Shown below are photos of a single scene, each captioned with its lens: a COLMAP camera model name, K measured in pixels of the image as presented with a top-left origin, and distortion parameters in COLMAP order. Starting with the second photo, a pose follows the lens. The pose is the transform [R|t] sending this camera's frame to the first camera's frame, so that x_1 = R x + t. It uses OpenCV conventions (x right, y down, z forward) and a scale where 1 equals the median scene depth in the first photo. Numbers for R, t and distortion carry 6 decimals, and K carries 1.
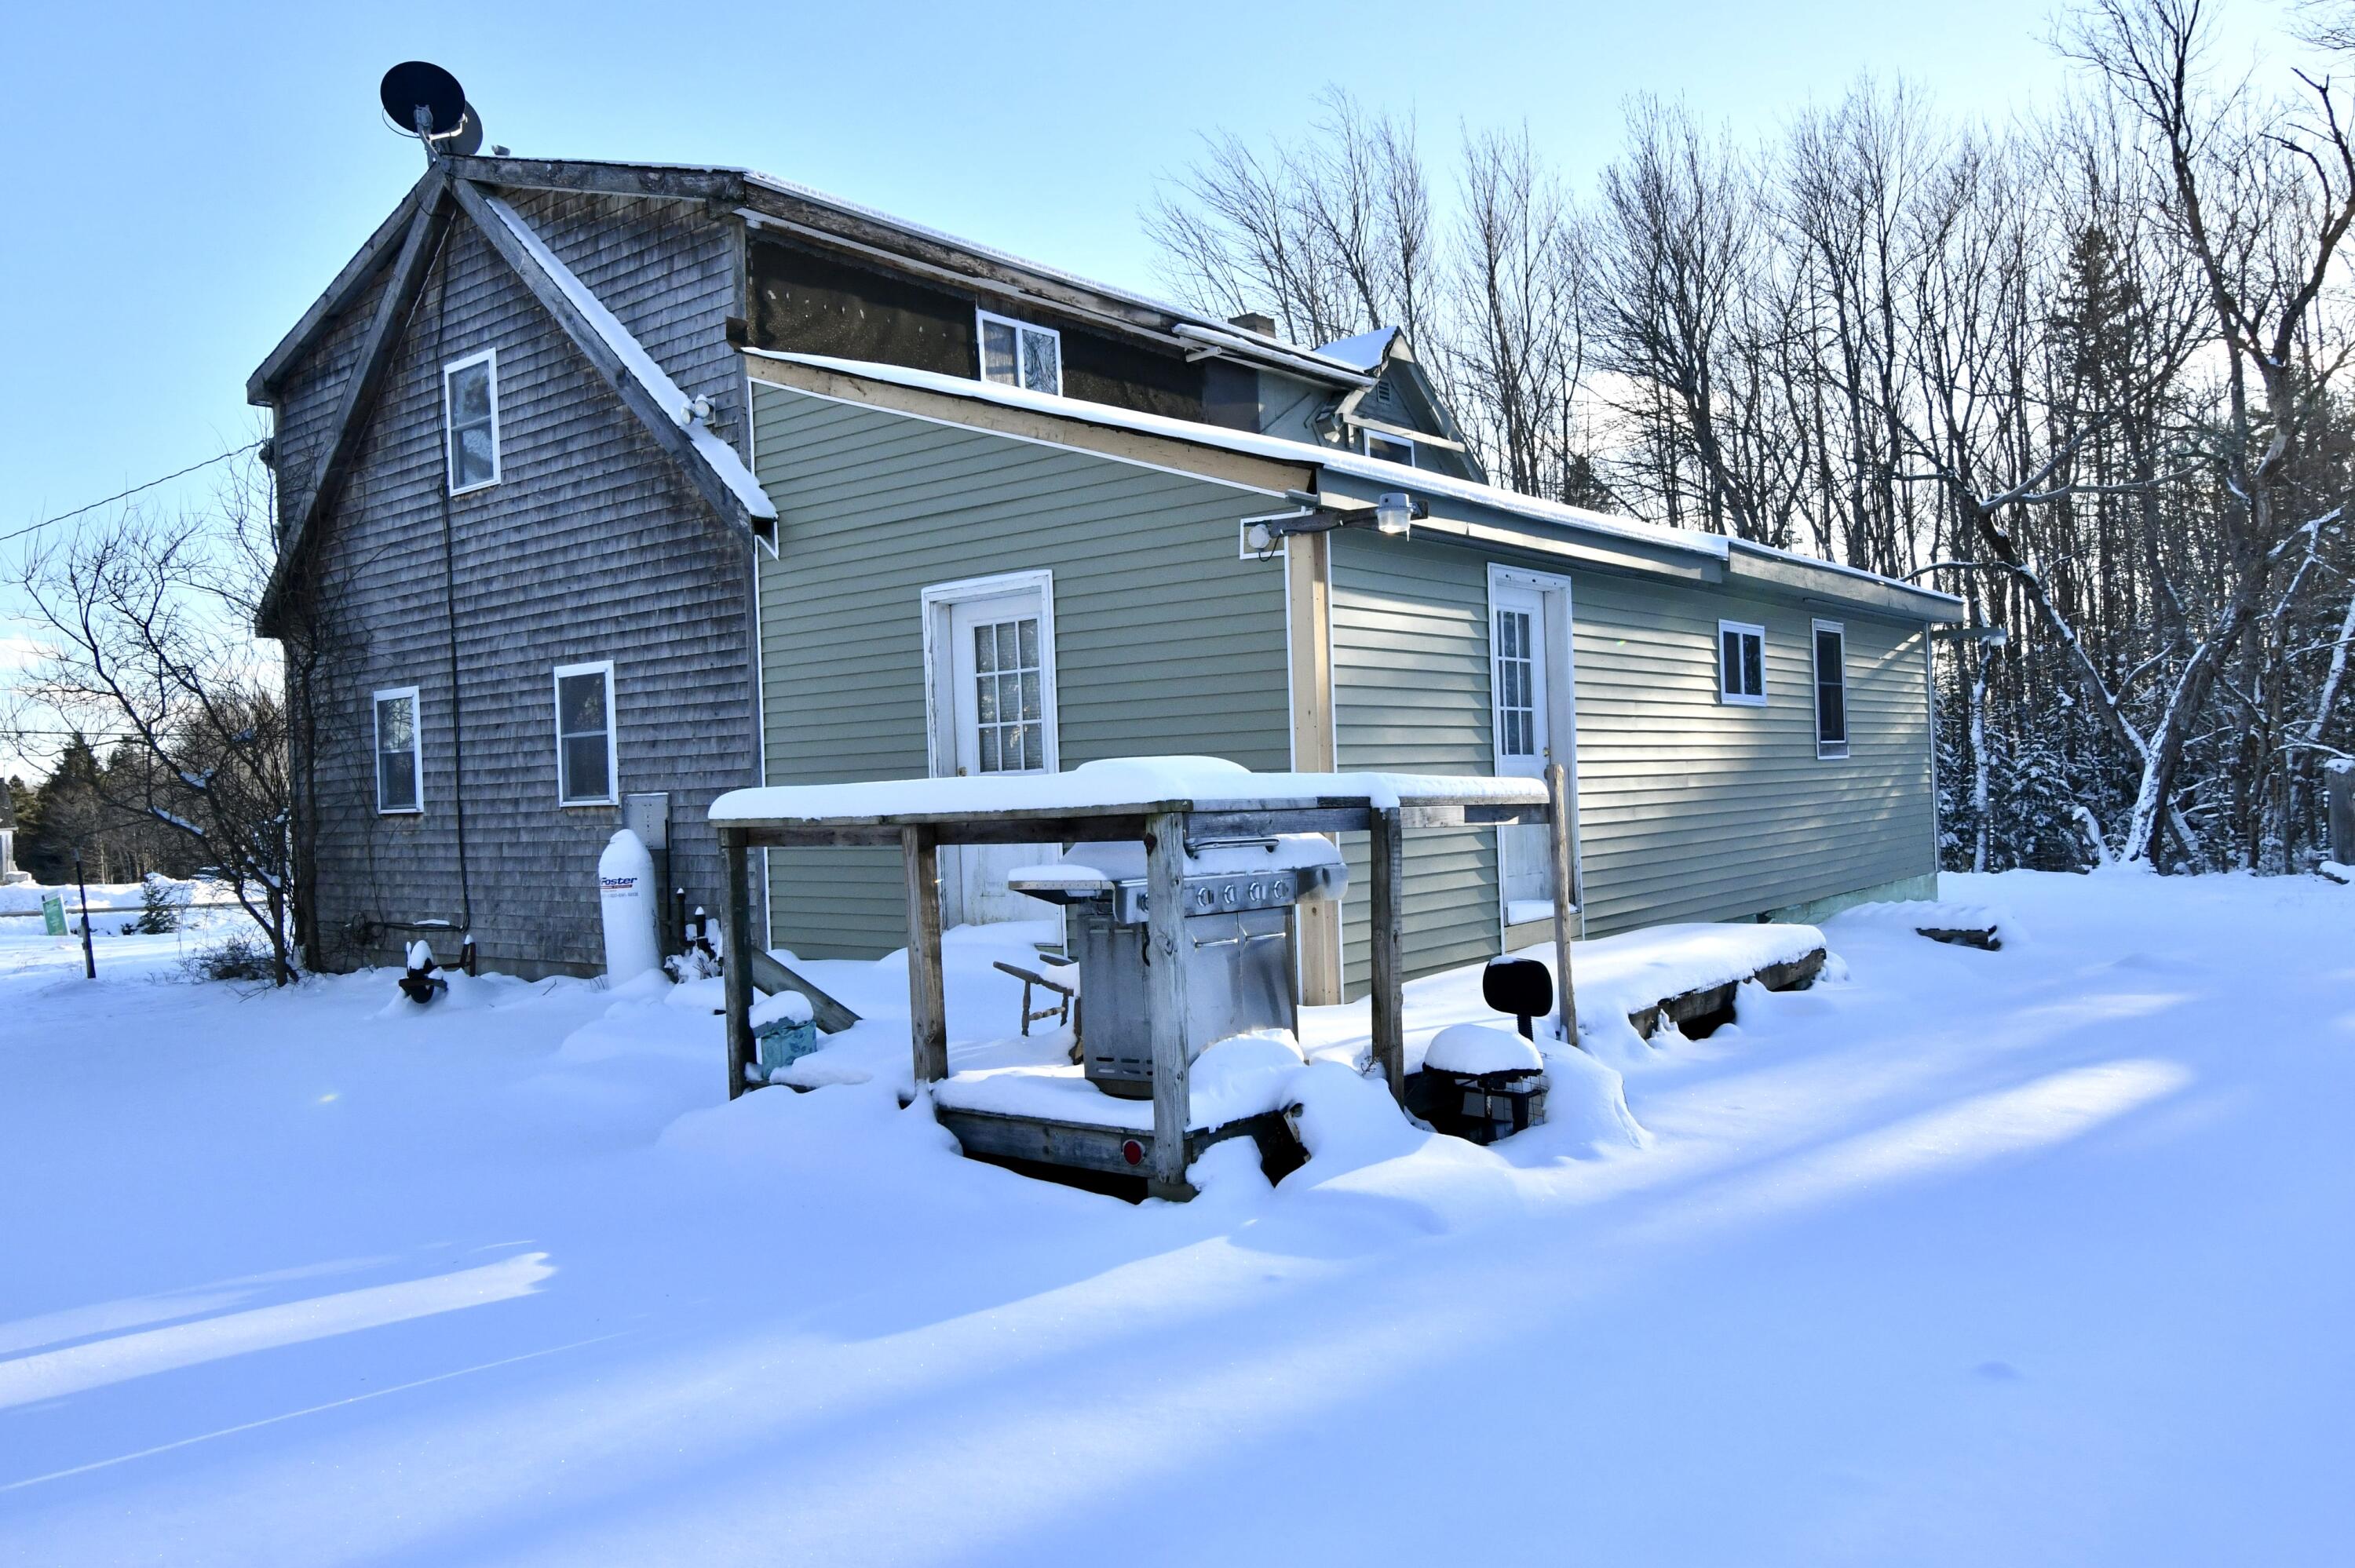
lens RADIAL K [[1672.7, 0, 1170.8], [0, 1672.7, 793.2], [0, 0, 1]] dist [-0.010560, 0.003523]
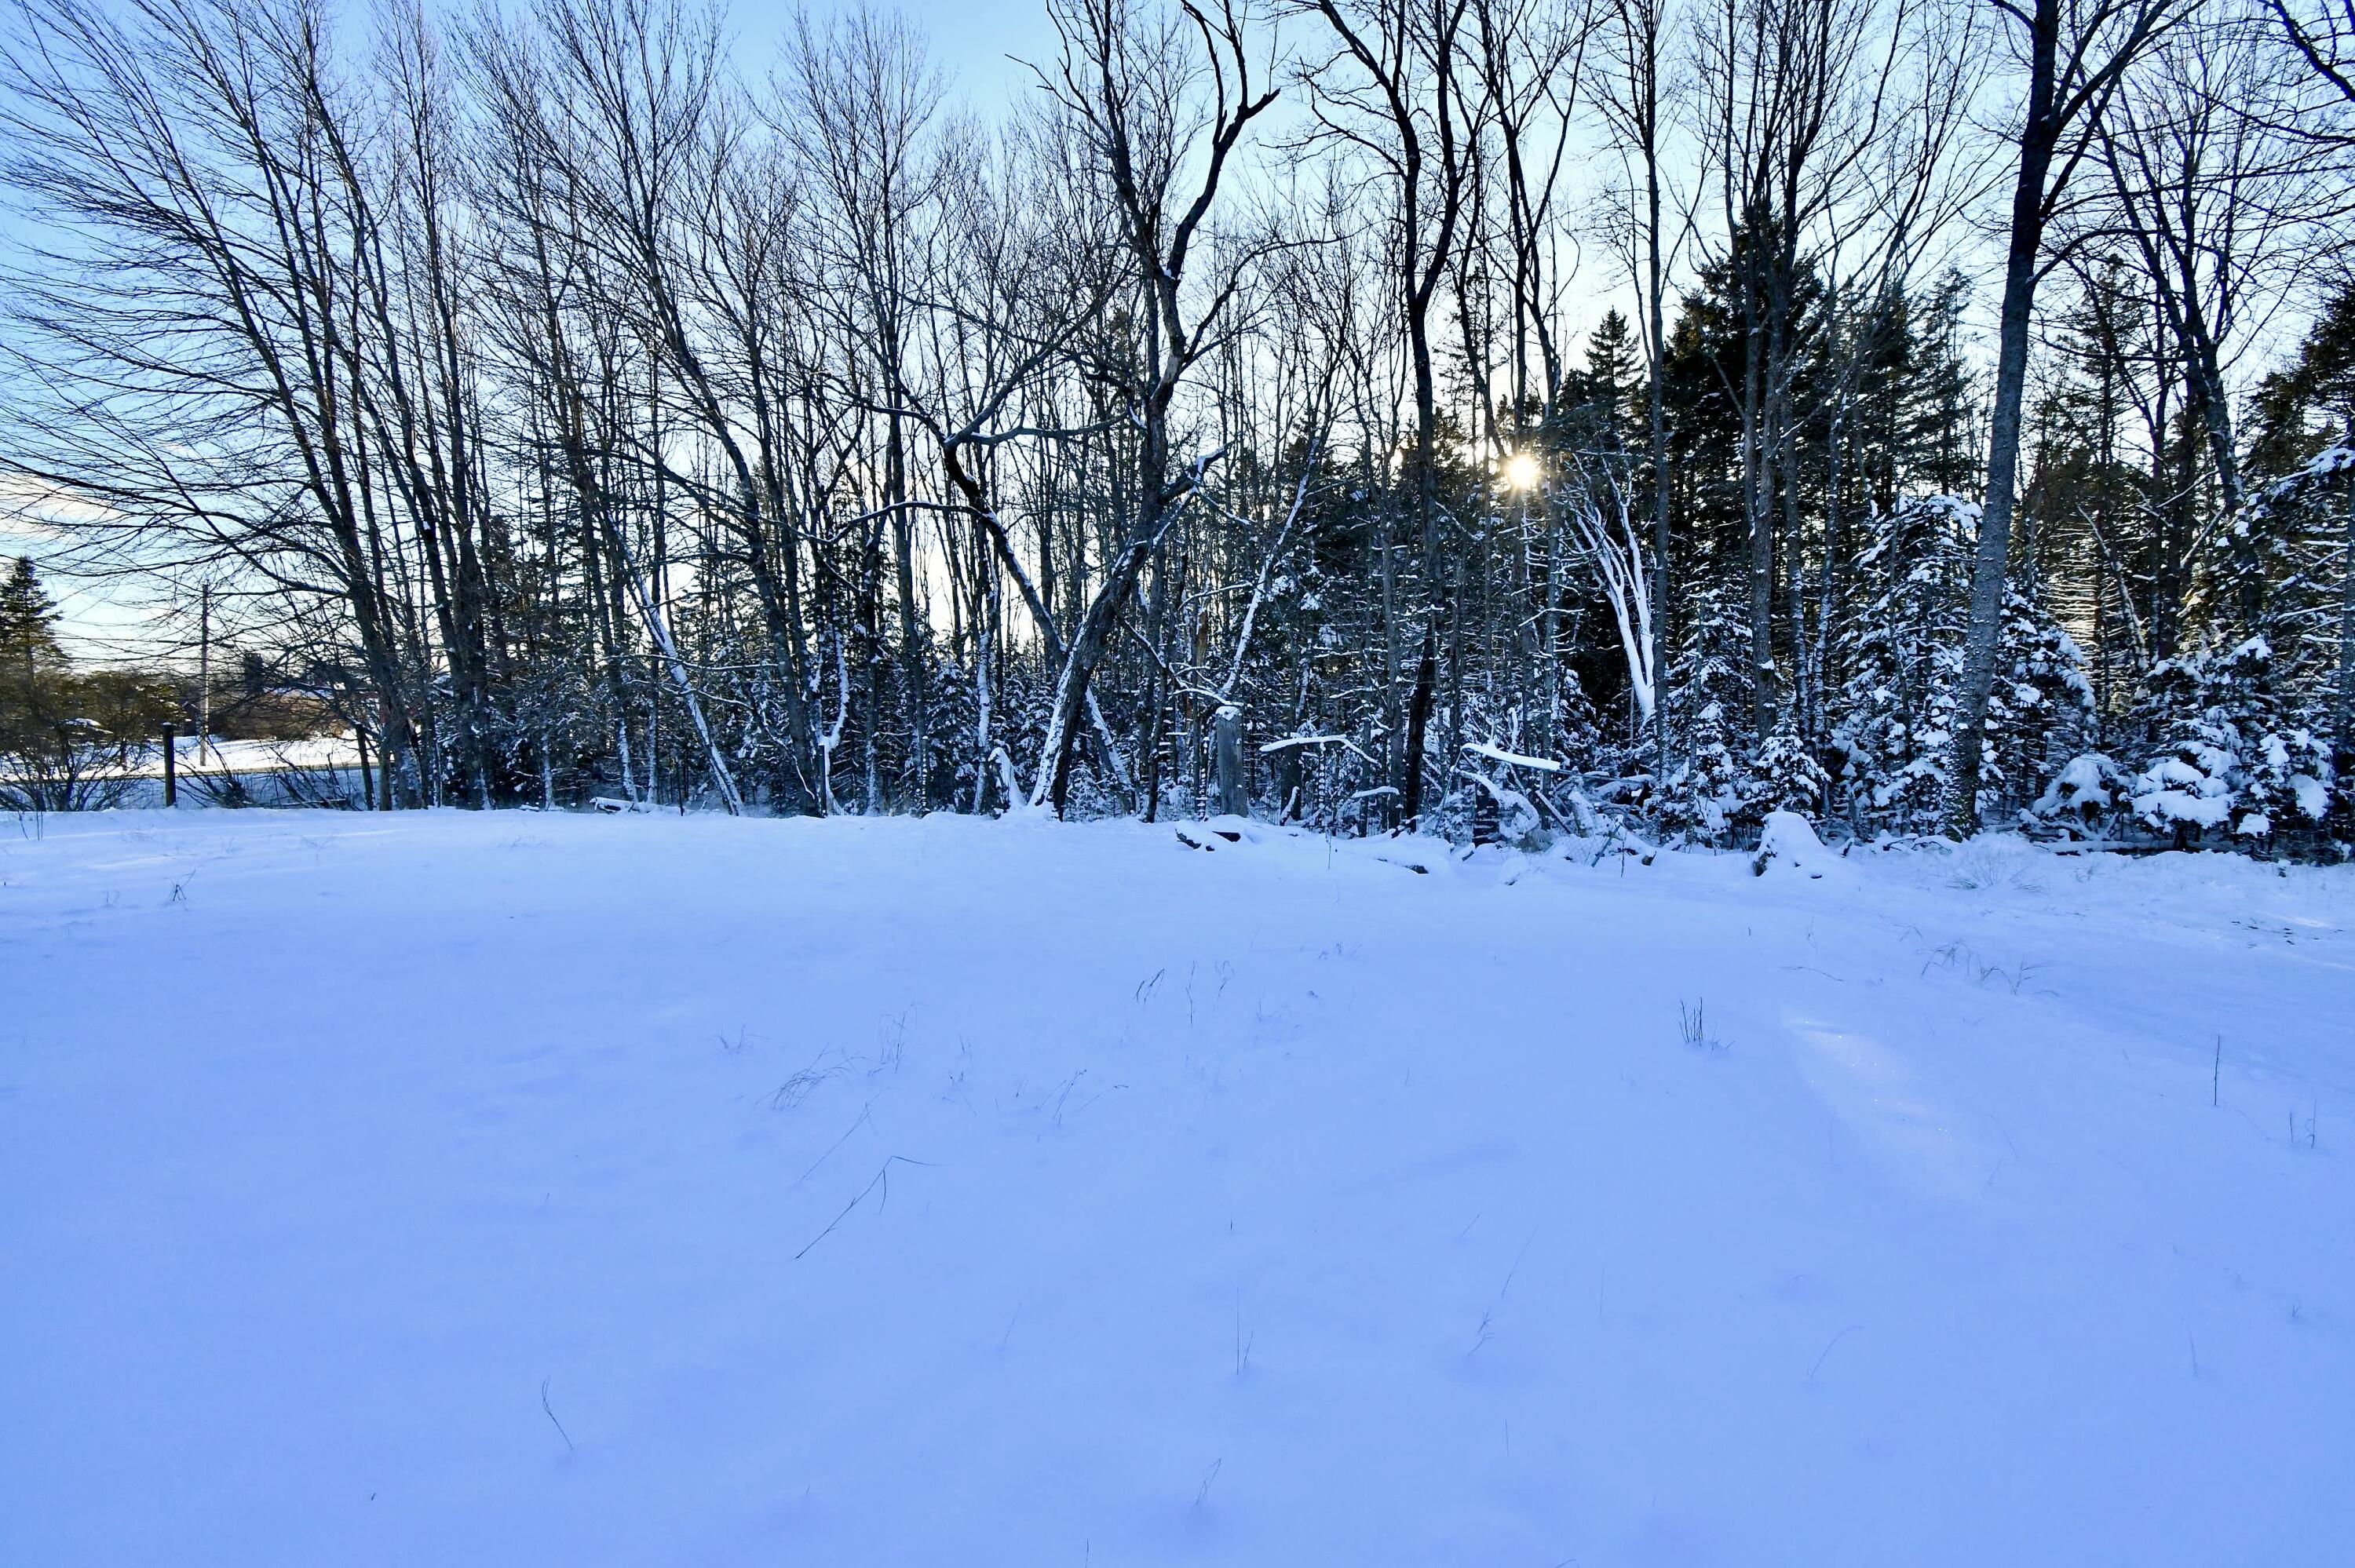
lens RADIAL K [[1032.3, 0, 1175.3], [0, 1032.3, 797.1], [0, 0, 1]] dist [0.000506, -0.001993]
pose [[0.872339, -0.007754, 0.488840, 0.839794], [-0.026581, 0.997643, 0.063260, -0.009133], [-0.488179, -0.068178, 0.870077, 1.049719]]
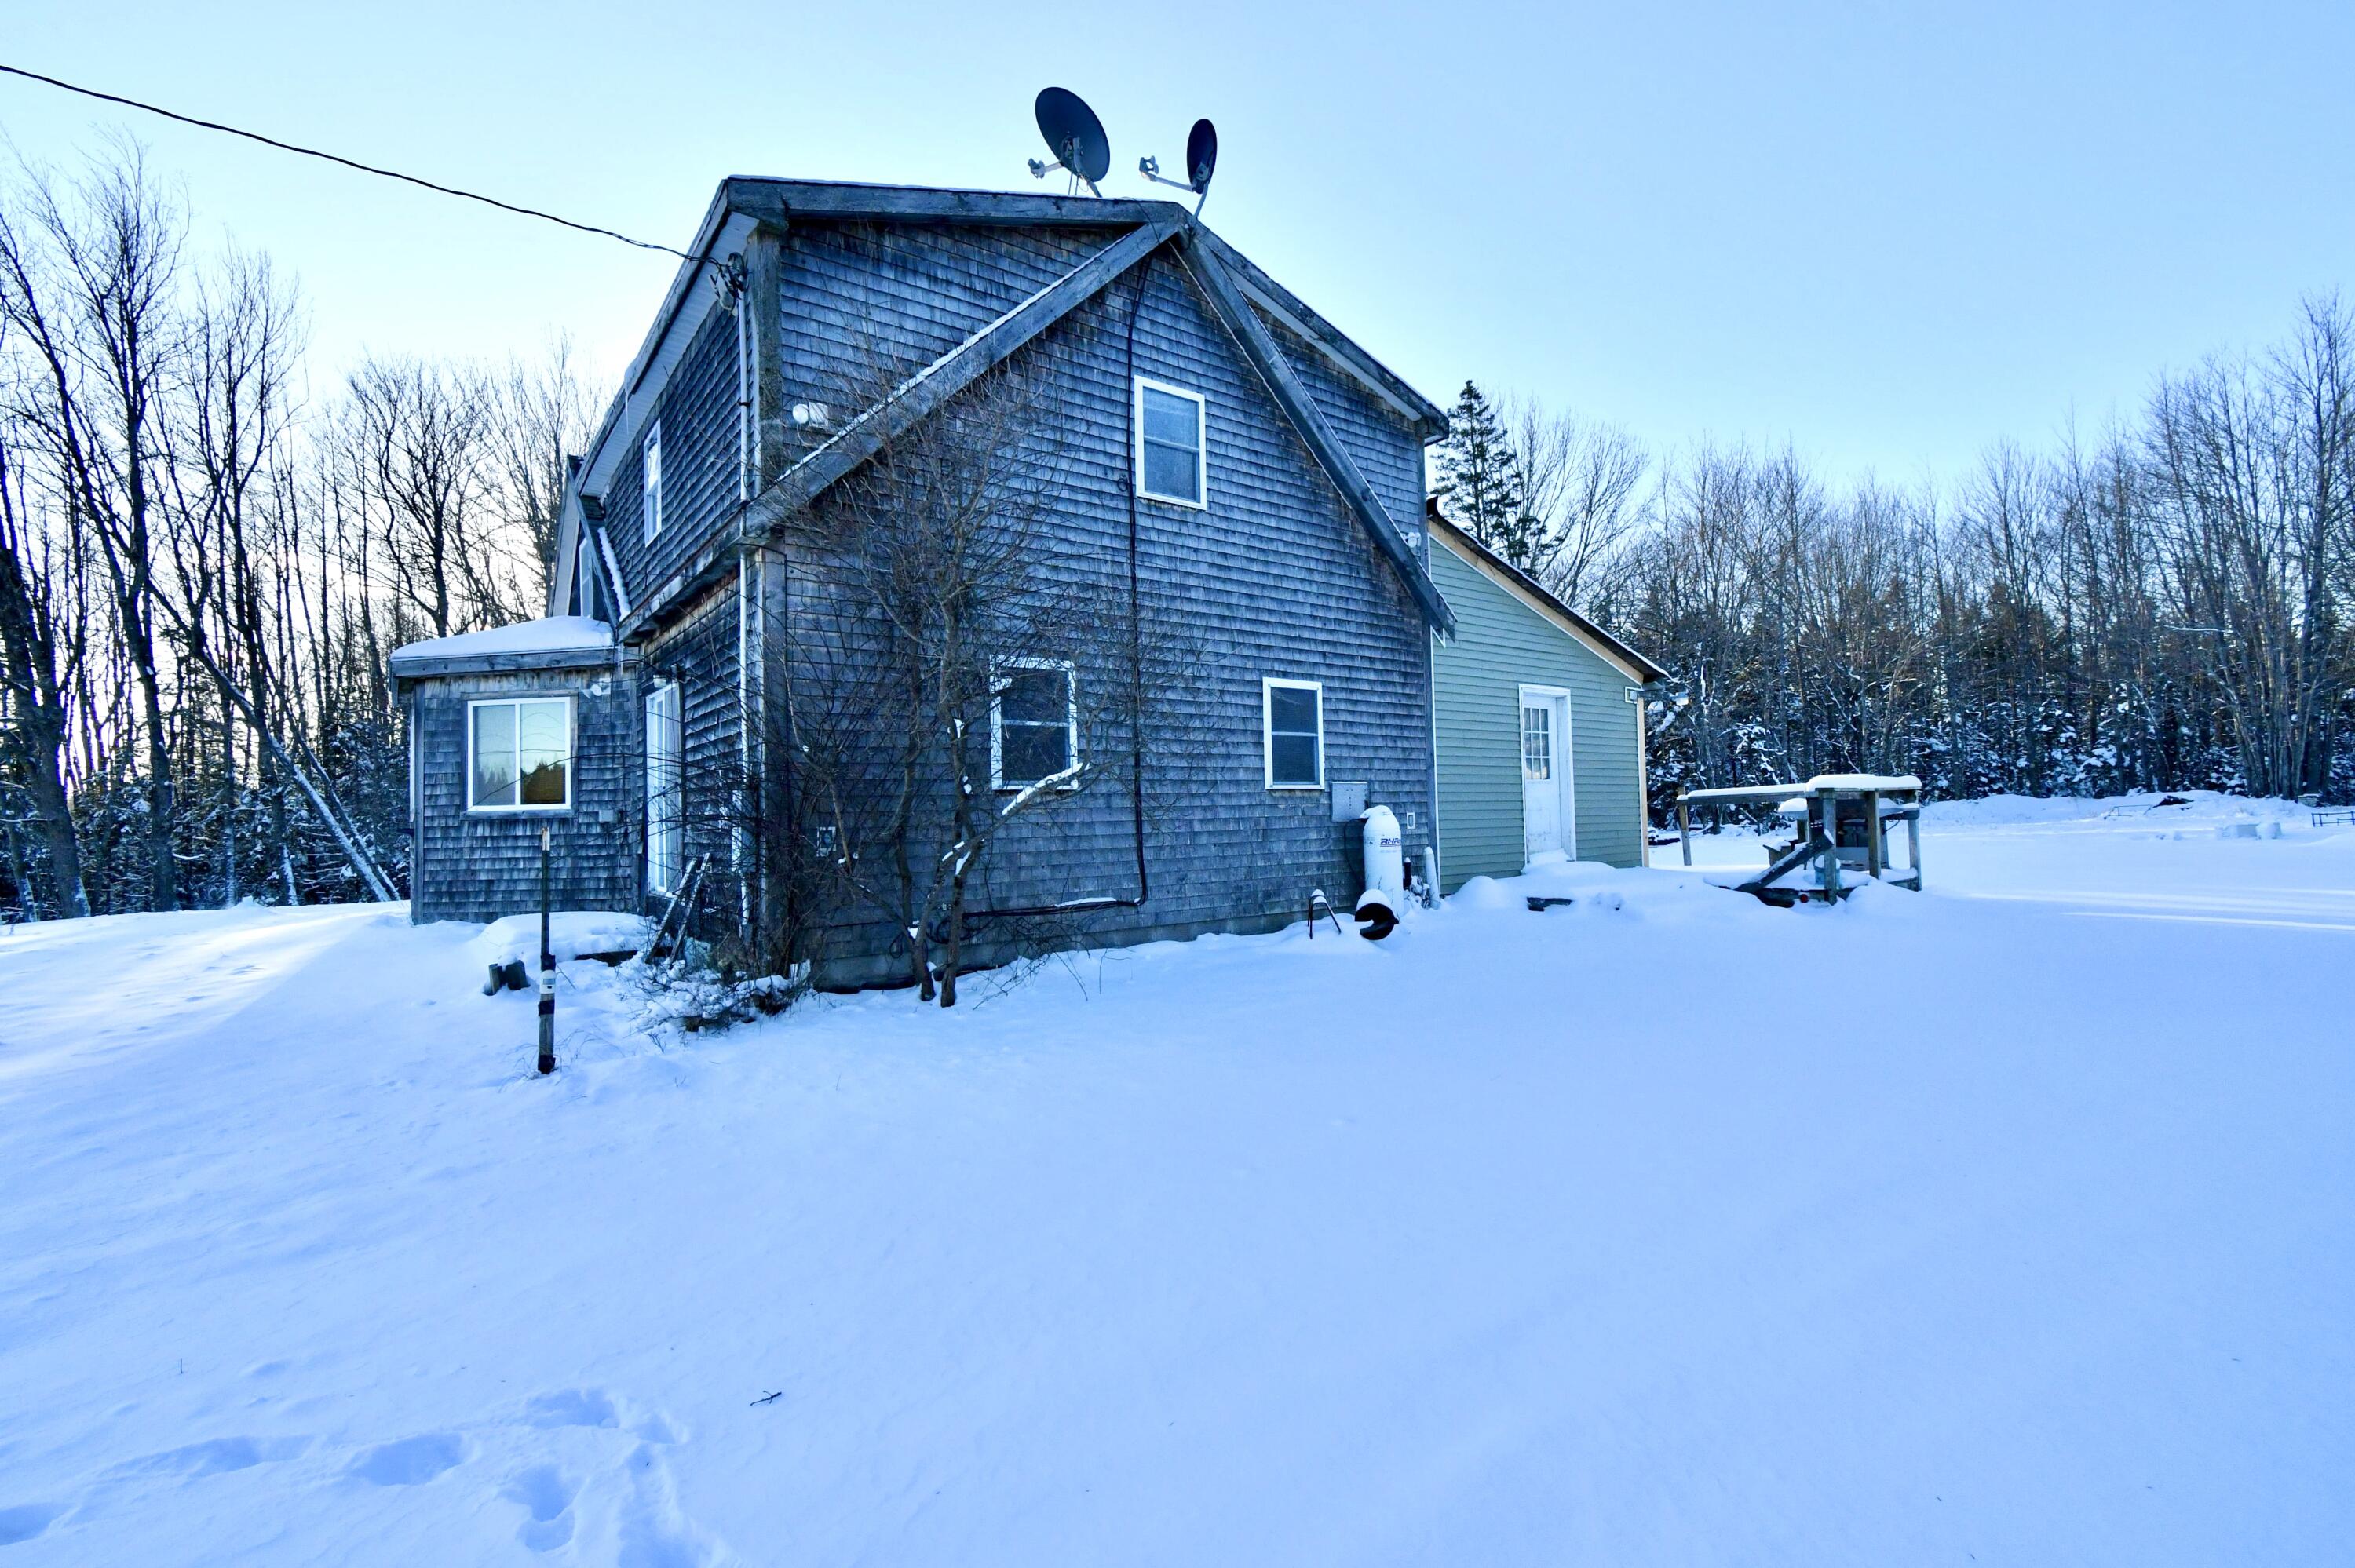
lens RADIAL K [[1032.3, 0, 1185.6], [0, 1032.3, 787.5], [0, 0, 1]] dist [0.000506, -0.001993]
pose [[0.241135, 0.059797, 0.968648, -1.188847], [0.019158, 0.997612, -0.066354, 0.060274], [-0.970303, 0.034557, 0.239413, 0.922816]]
